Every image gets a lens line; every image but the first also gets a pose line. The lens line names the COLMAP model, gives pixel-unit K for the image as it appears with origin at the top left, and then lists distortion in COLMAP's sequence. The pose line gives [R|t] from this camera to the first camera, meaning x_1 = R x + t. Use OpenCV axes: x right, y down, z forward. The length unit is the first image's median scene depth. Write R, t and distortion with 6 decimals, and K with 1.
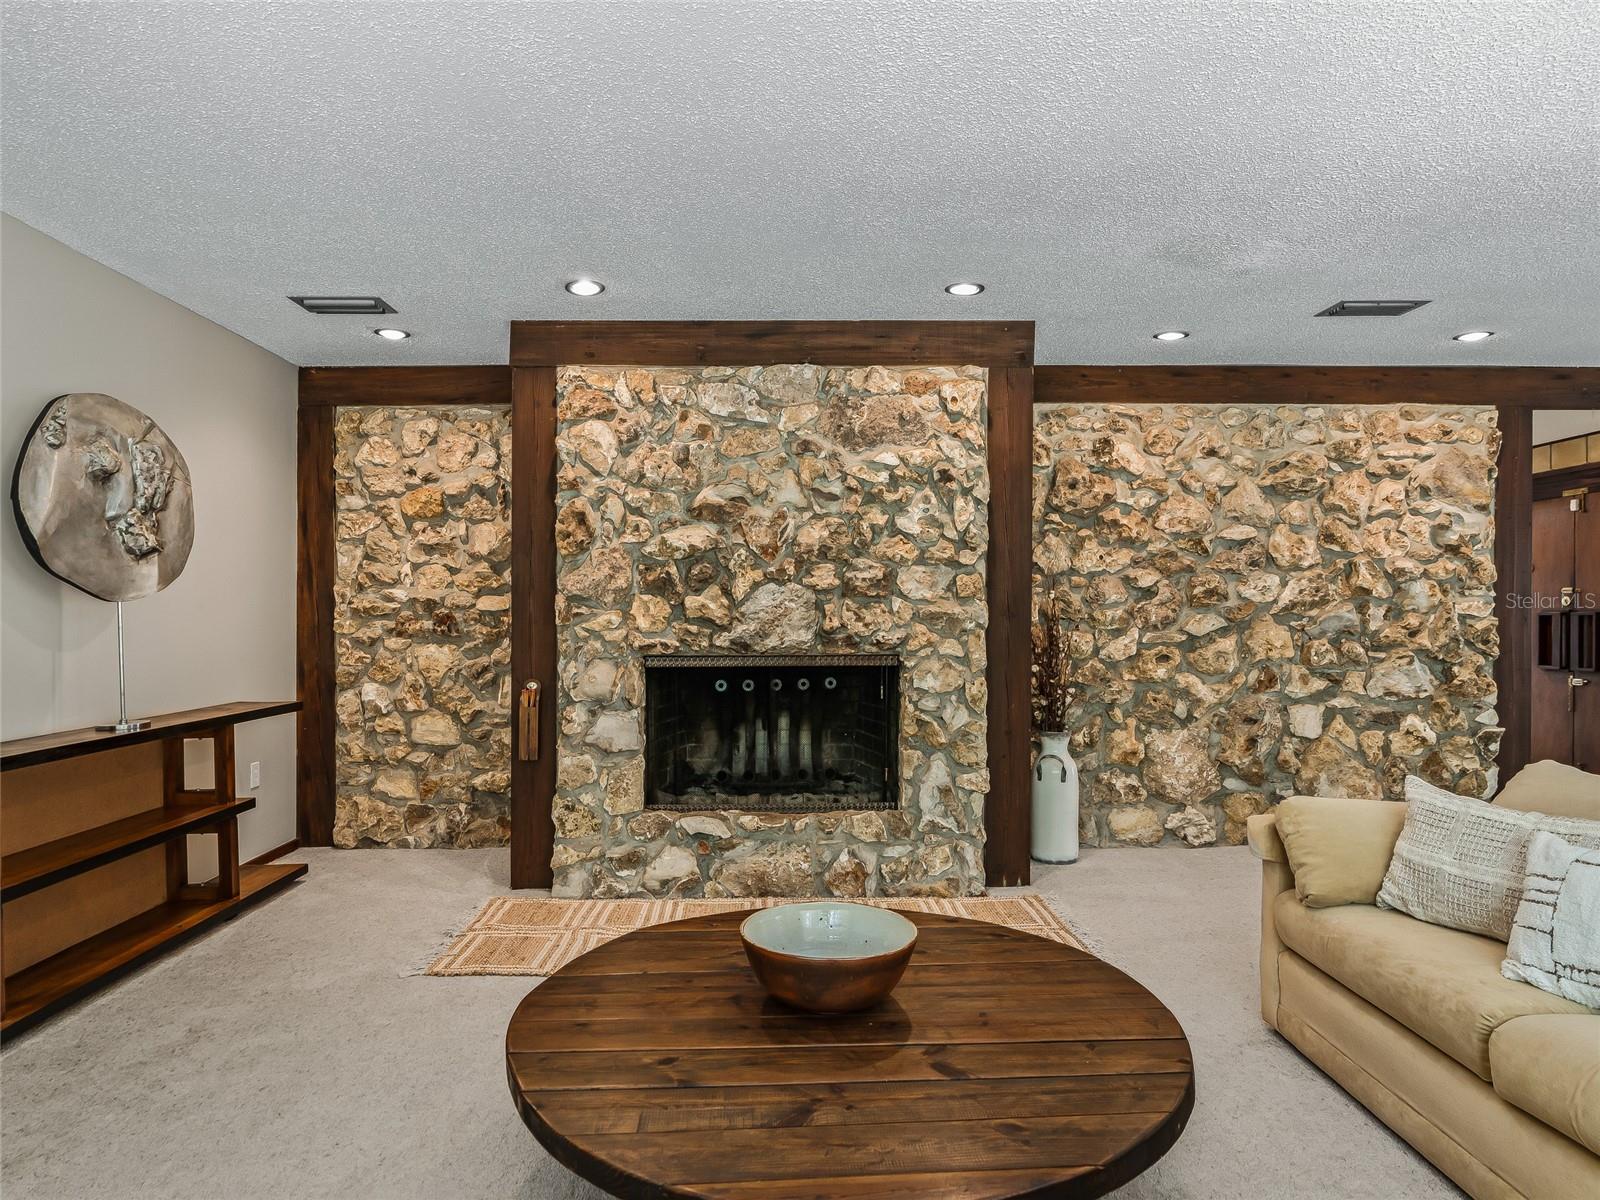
lens RADIAL K [[966.0, 0, 784.1], [0, 966.0, 637.9], [0, 0, 1]] dist [0.000955, -0.007627]
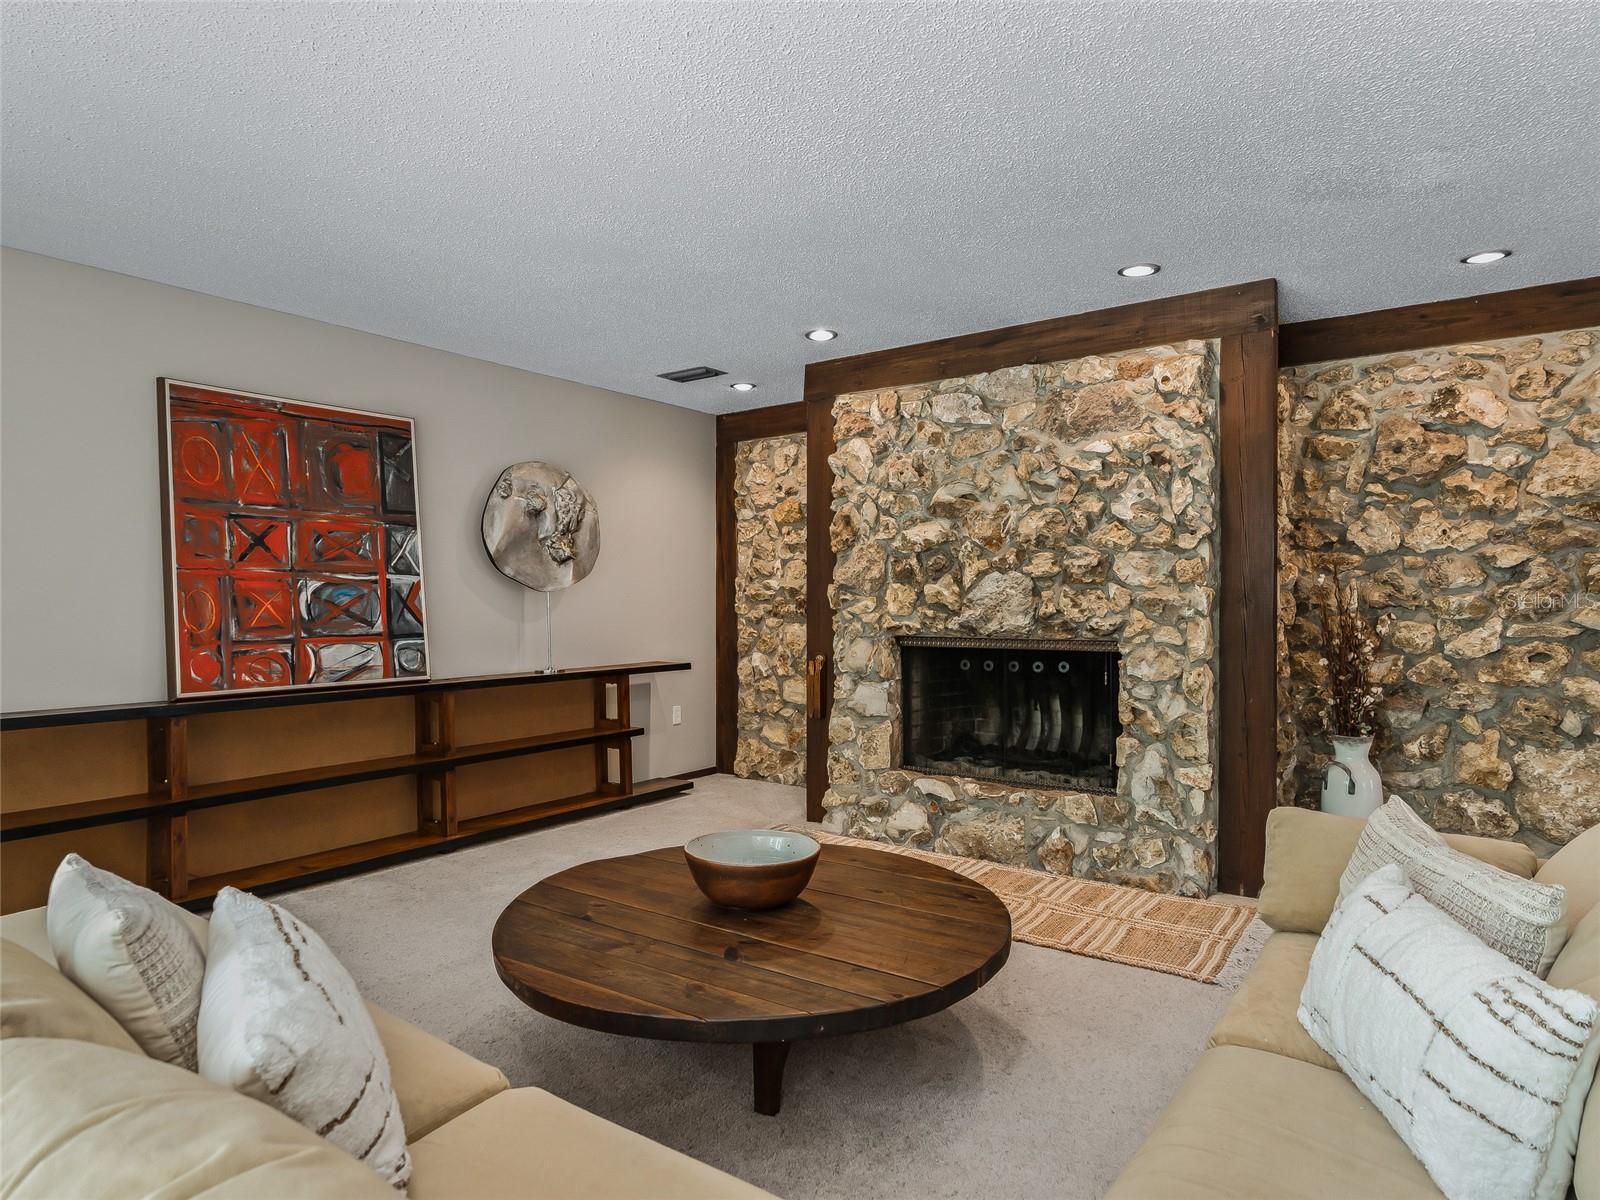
lens RADIAL K [[966.0, 0, 791.3], [0, 966.0, 614.9], [0, 0, 1]] dist [0.000955, -0.007627]
pose [[0.788318, 0.011670, -0.615157, 0.471071], [-0.015323, 0.999882, -0.000668, -0.003889], [0.615077, 0.009953, 0.788404, 0.006430]]
